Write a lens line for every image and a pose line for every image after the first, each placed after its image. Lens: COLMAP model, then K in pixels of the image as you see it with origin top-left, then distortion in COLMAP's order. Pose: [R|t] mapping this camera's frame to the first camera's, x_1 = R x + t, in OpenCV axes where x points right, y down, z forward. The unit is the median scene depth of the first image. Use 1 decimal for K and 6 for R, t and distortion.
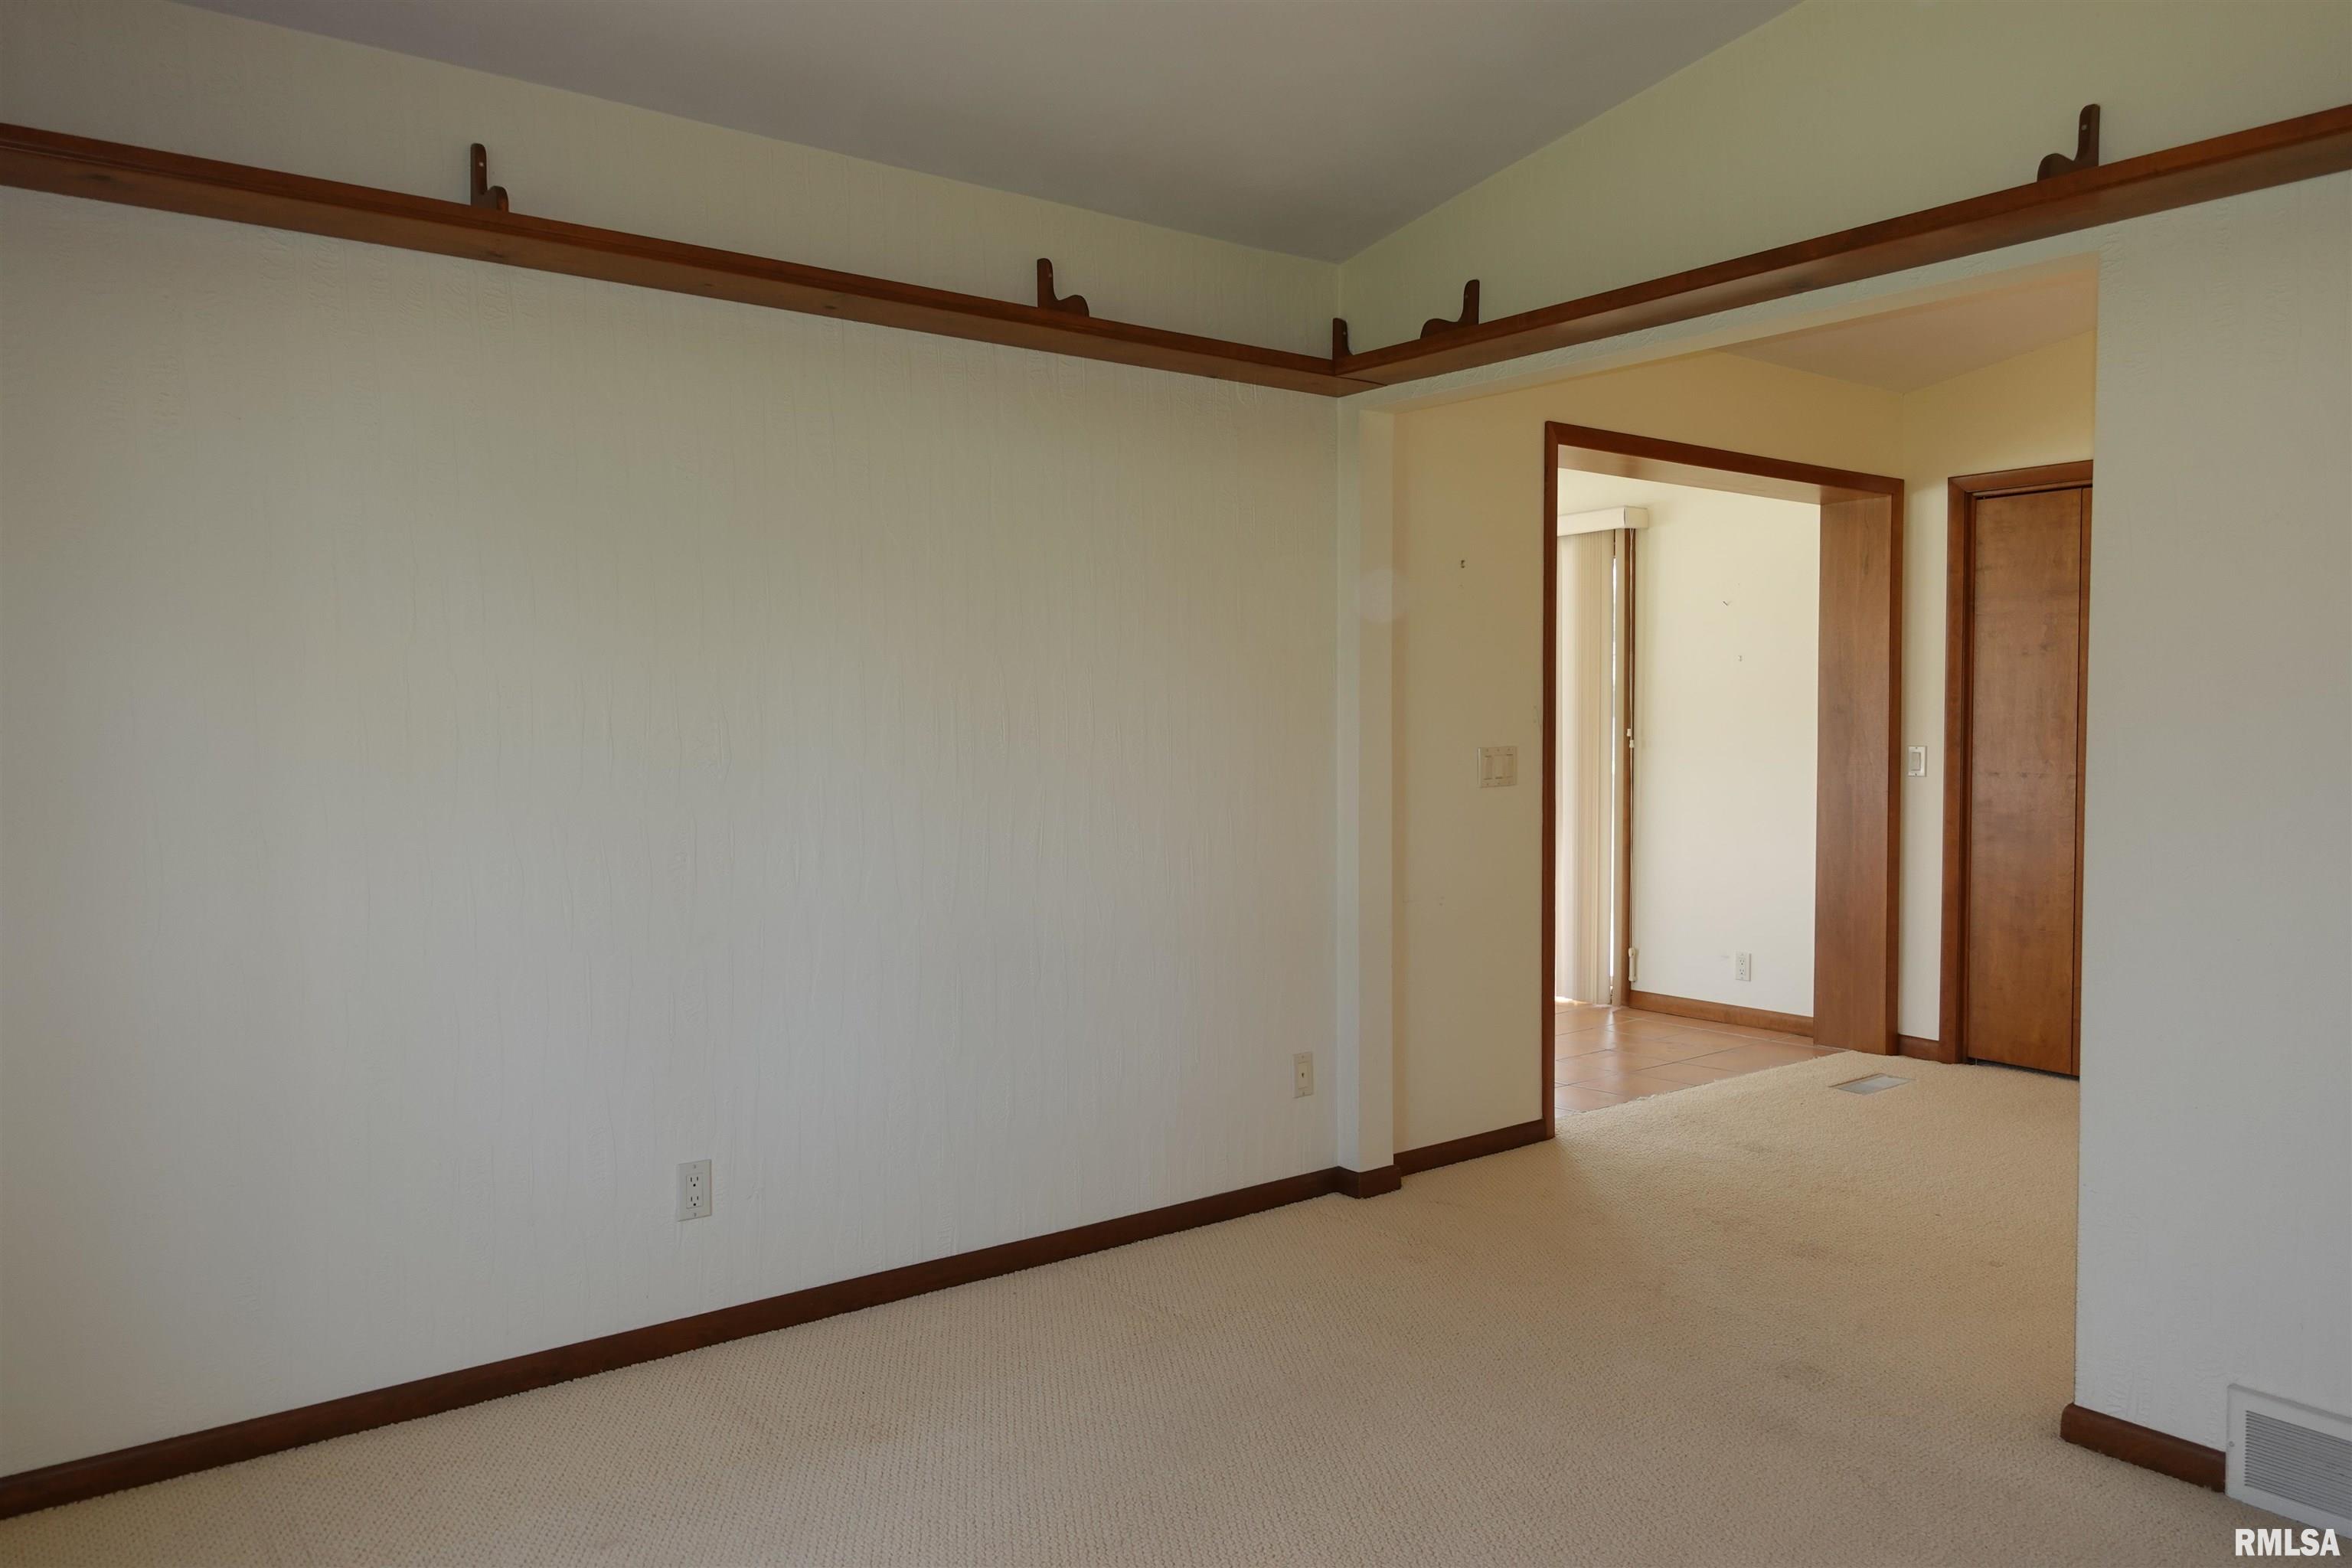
lens RADIAL K [[1625.6, 0, 1176.0], [0, 1625.6, 784.0], [0, 0, 1]] dist [0.011694, 0.000653]
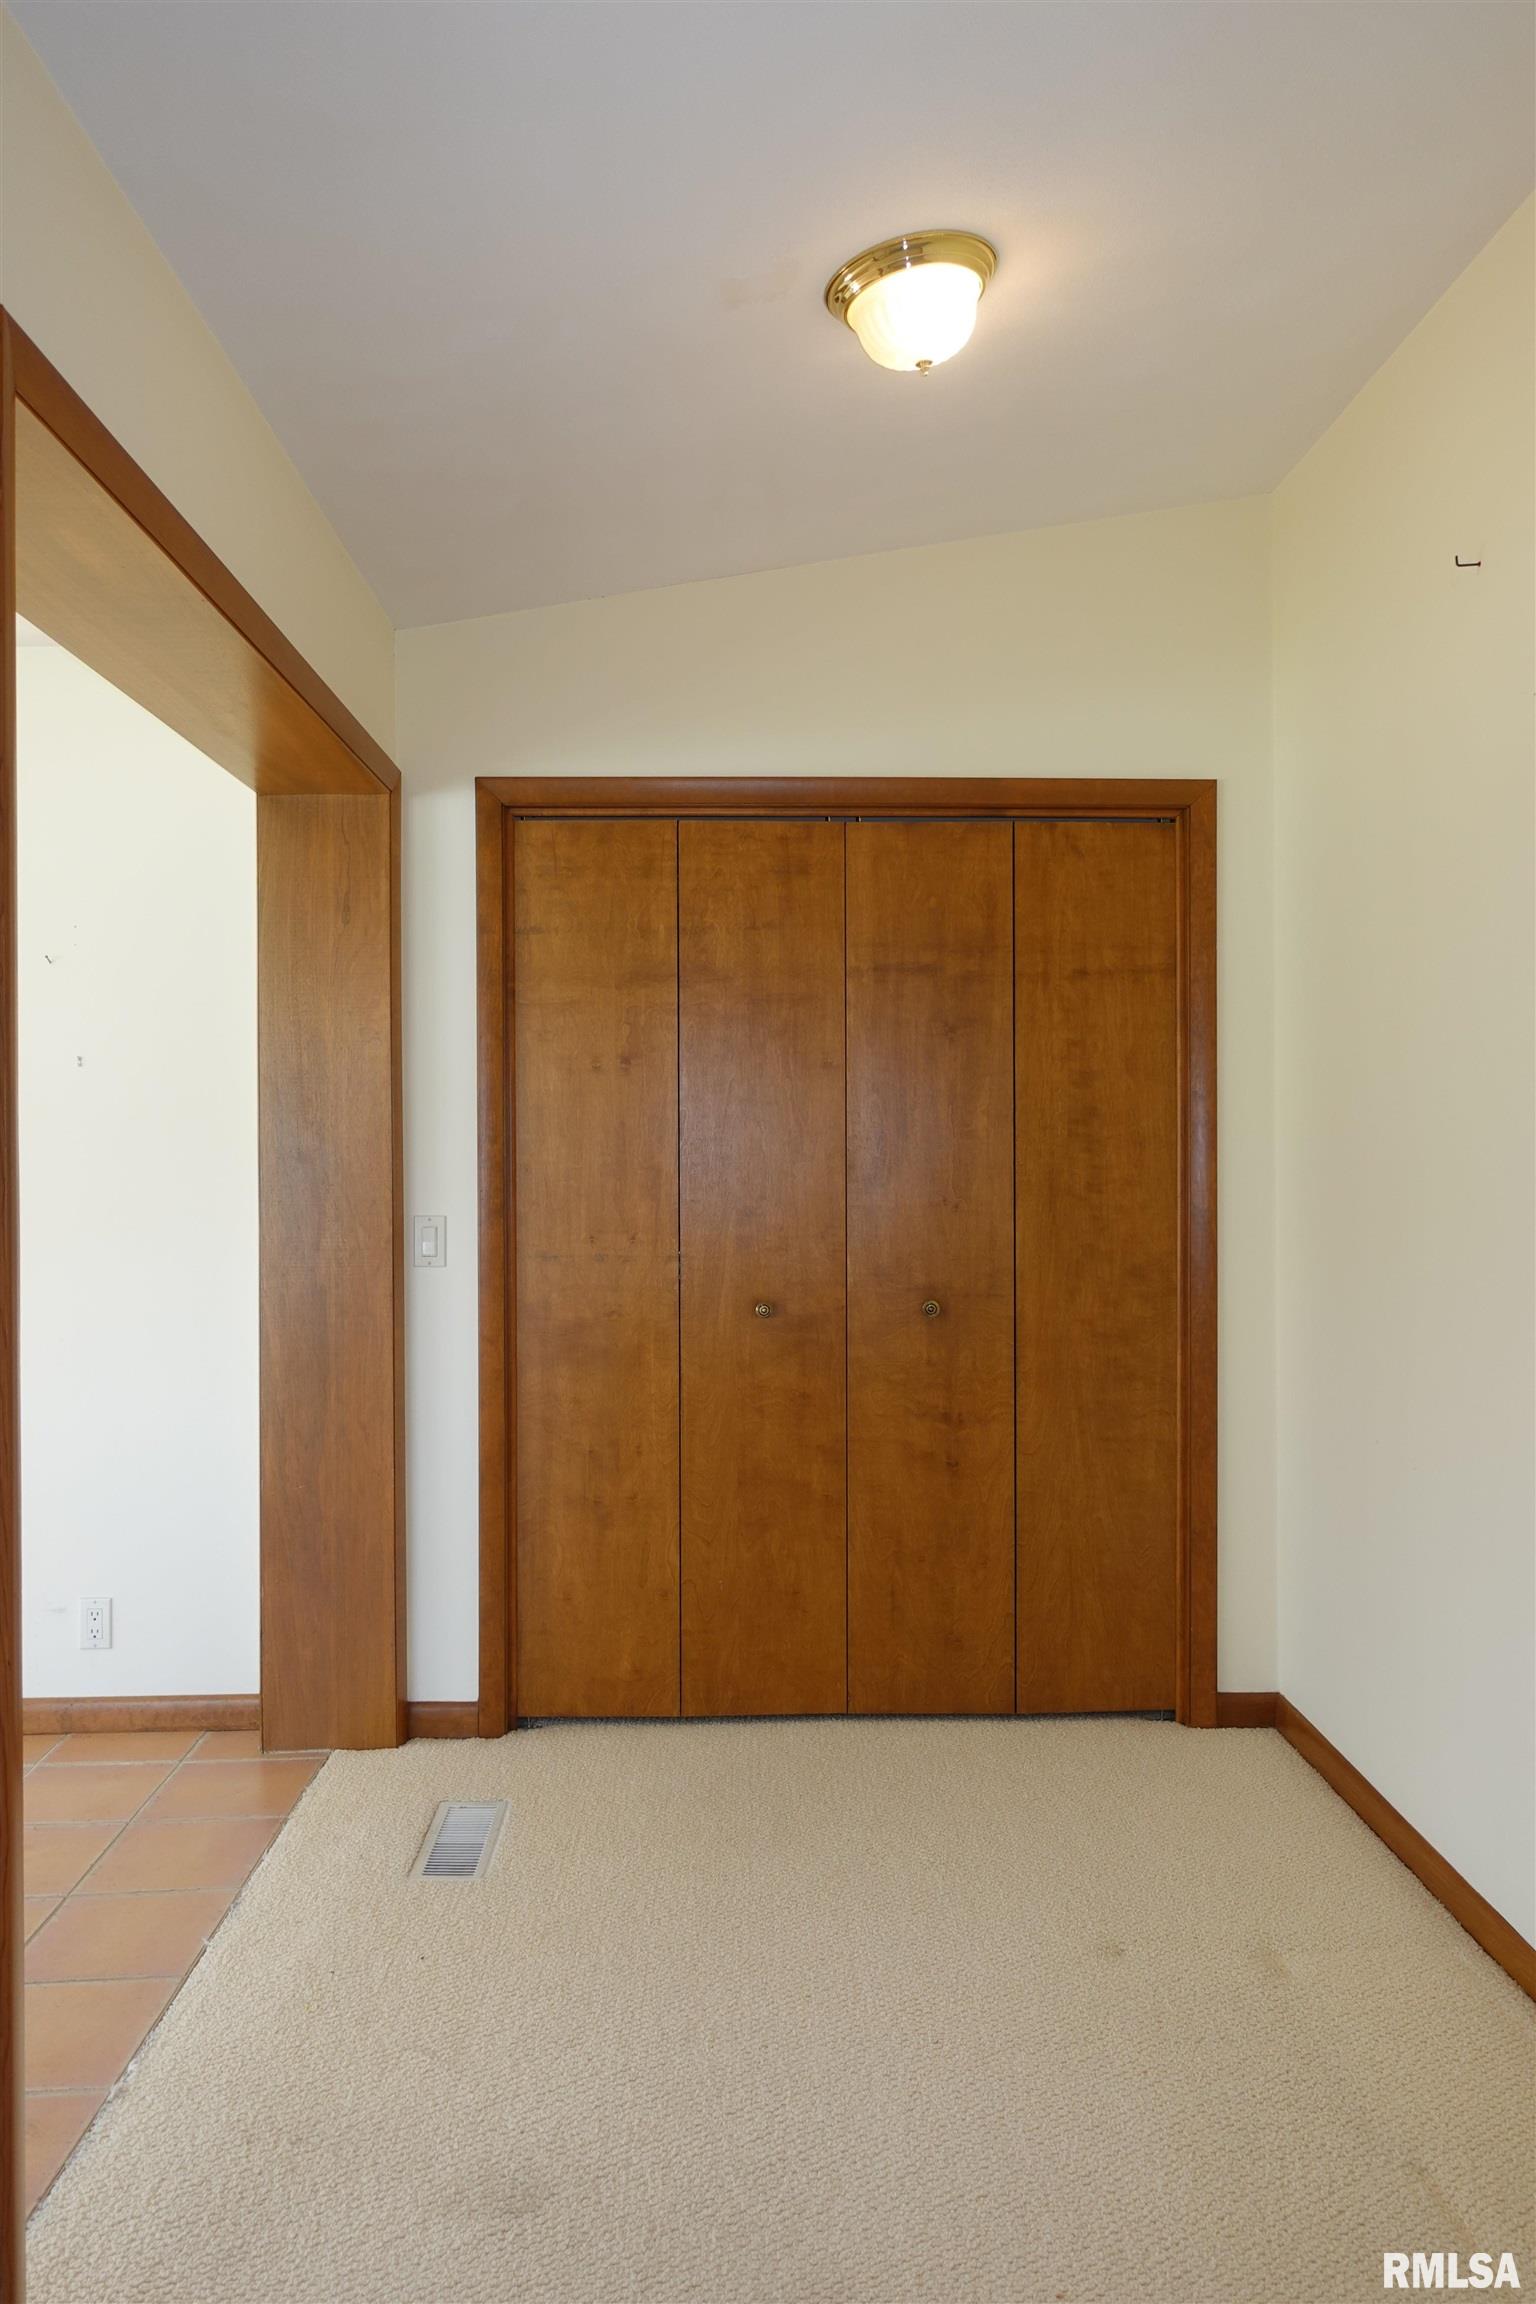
lens RADIAL K [[1592.4, 0, 762.6], [0, 1592.4, 1151.4], [0, 0, 1]] dist [0.011694, 0.000653]
pose [[0.588600, -0.002958, 0.808419, 0.052997], [0.034254, 0.999187, -0.021283, -0.031130], [-0.807698, 0.040219, 0.588223, 0.566845]]
